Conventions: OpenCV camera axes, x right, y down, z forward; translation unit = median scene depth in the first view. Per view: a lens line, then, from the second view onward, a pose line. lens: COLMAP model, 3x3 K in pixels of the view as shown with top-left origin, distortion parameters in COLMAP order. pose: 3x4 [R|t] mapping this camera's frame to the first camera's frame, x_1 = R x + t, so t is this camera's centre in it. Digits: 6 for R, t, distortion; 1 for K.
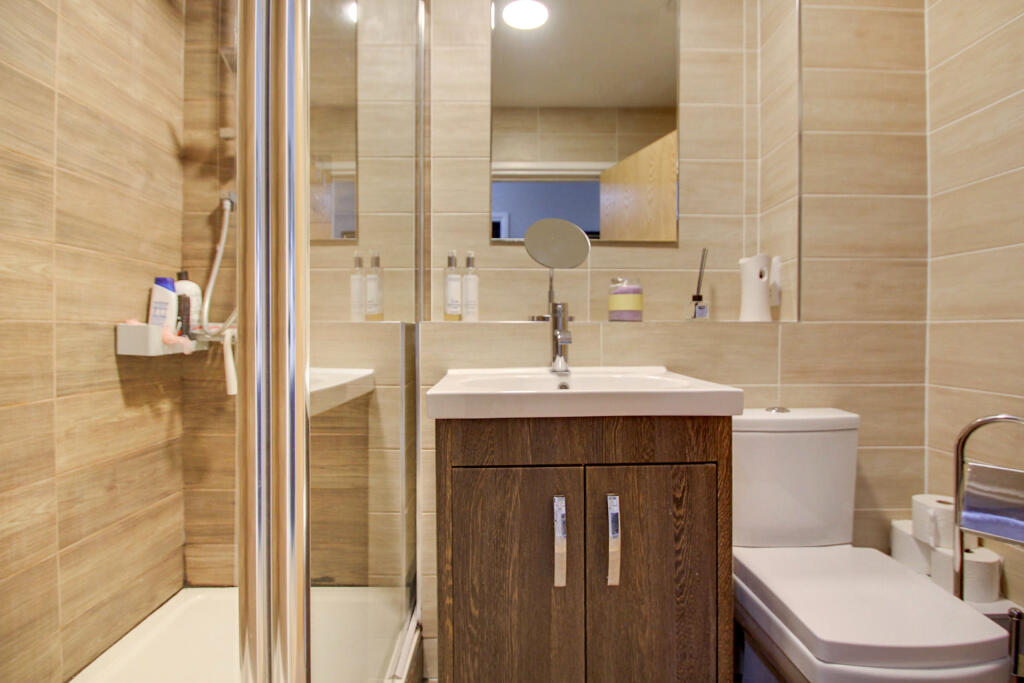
lens RADIAL K [[533.9, 0, 510.9], [0, 533.9, 333.4], [0, 0, 1]] dist [0.001143, -0.017885]
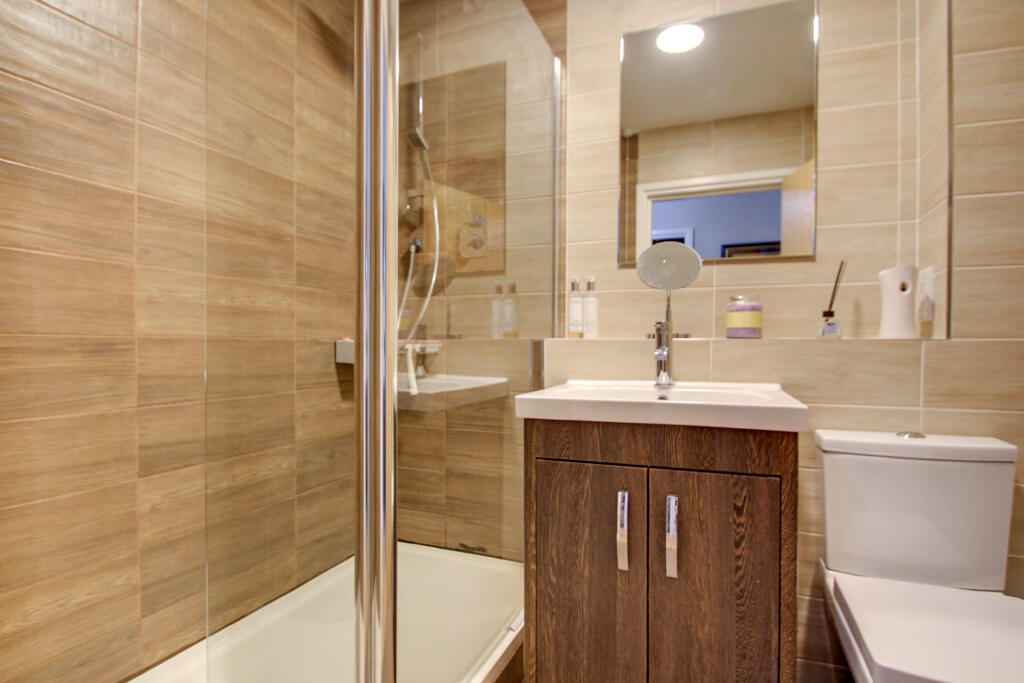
lens RADIAL K [[526.1, 0, 514.2], [0, 526.1, 353.3], [0, 0, 1]] dist [-0.000640, -0.018664]
pose [[0.921871, 0.010755, -0.387347, 0.242809], [-0.007448, 0.999922, 0.010036, -0.001454], [0.387425, -0.006367, 0.921879, -0.103843]]
